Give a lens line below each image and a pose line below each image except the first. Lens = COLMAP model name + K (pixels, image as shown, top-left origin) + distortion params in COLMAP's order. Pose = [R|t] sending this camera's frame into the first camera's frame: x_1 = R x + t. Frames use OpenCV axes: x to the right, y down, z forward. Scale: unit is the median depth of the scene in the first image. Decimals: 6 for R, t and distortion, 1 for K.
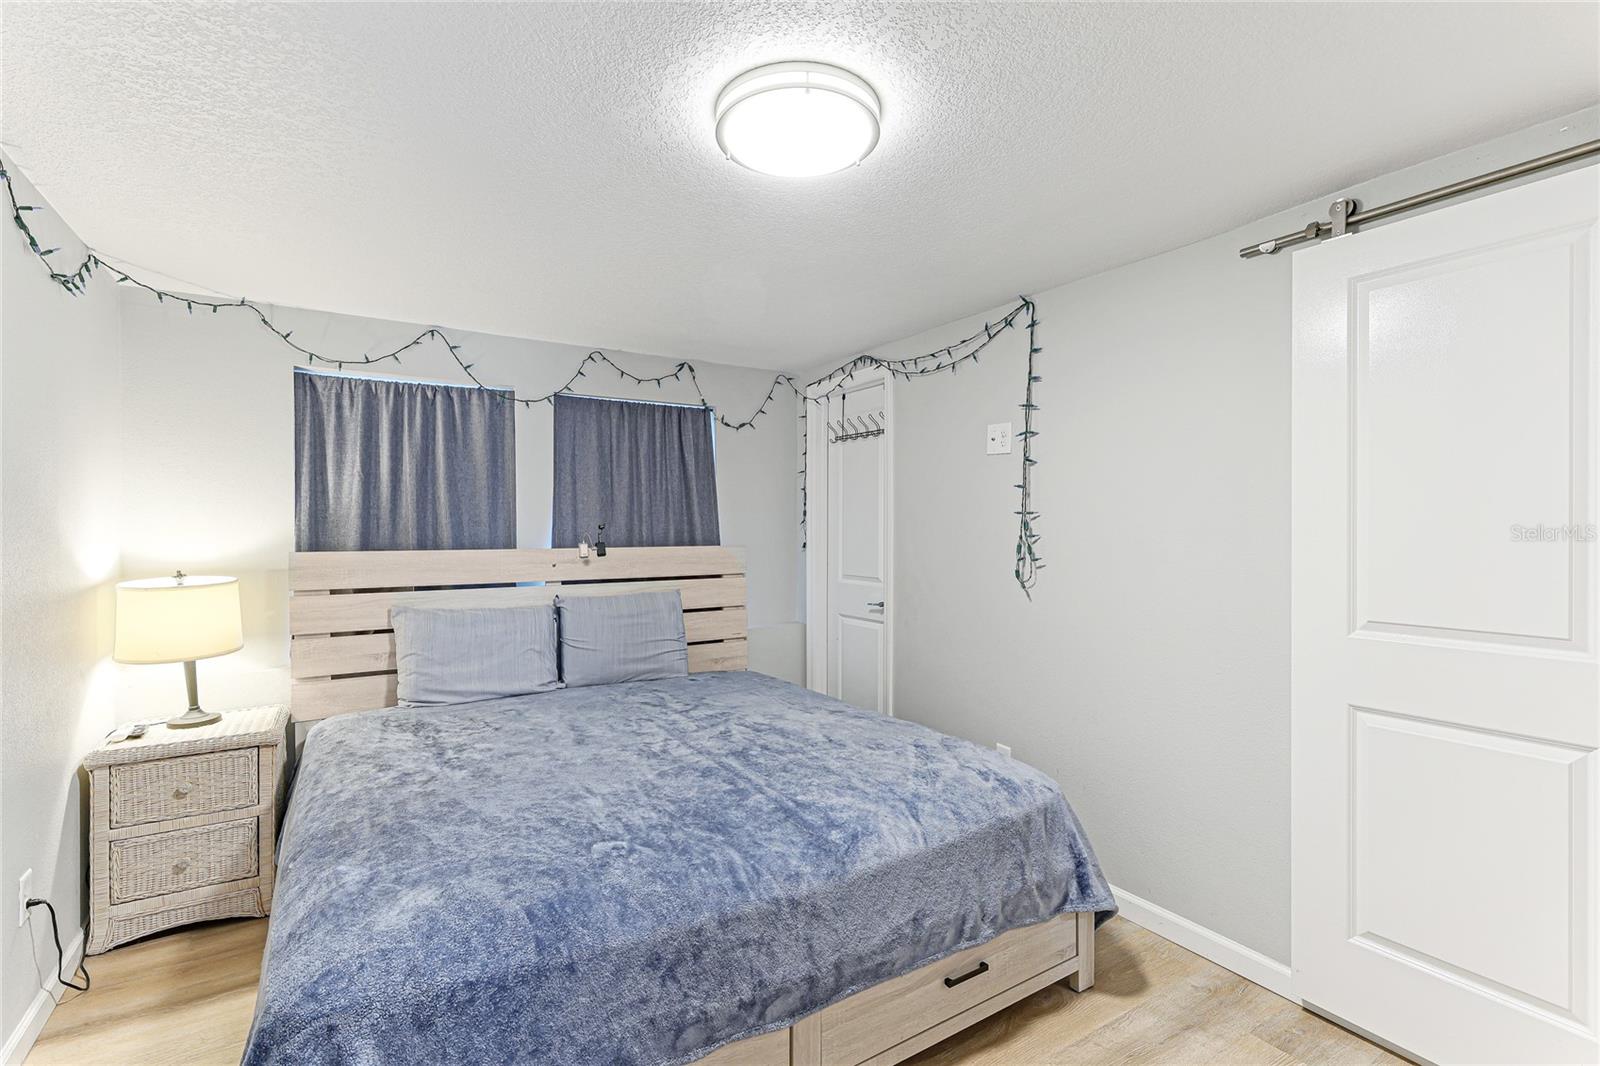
lens RADIAL K [[735.1, 0, 800.0], [0, 735.1, 533.0], [0, 0, 1]] dist [0.022833, 0.000405]
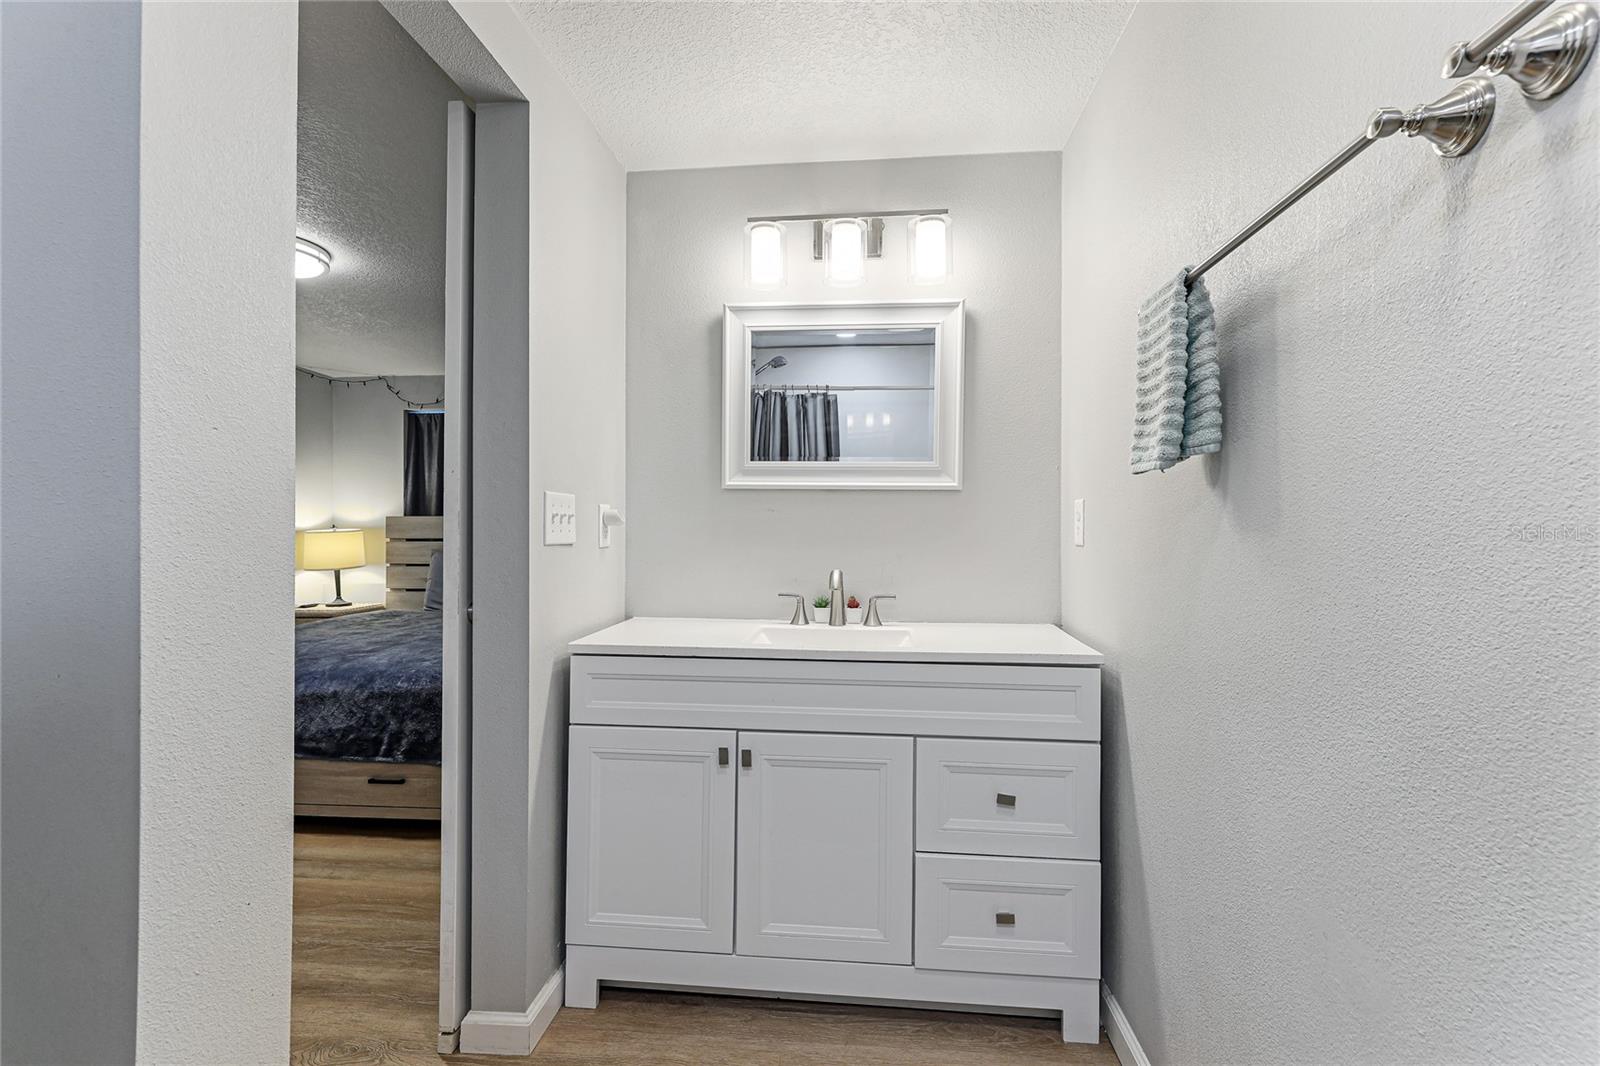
lens RADIAL K [[735.1, 0, 800.0], [0, 735.1, 533.0], [0, 0, 1]] dist [0.022833, 0.000405]
pose [[0.787745, 0.009680, -0.615926, 1.195253], [-0.013565, 0.999907, -0.001634, 0.057674], [0.615853, 0.009643, 0.787802, 0.220153]]
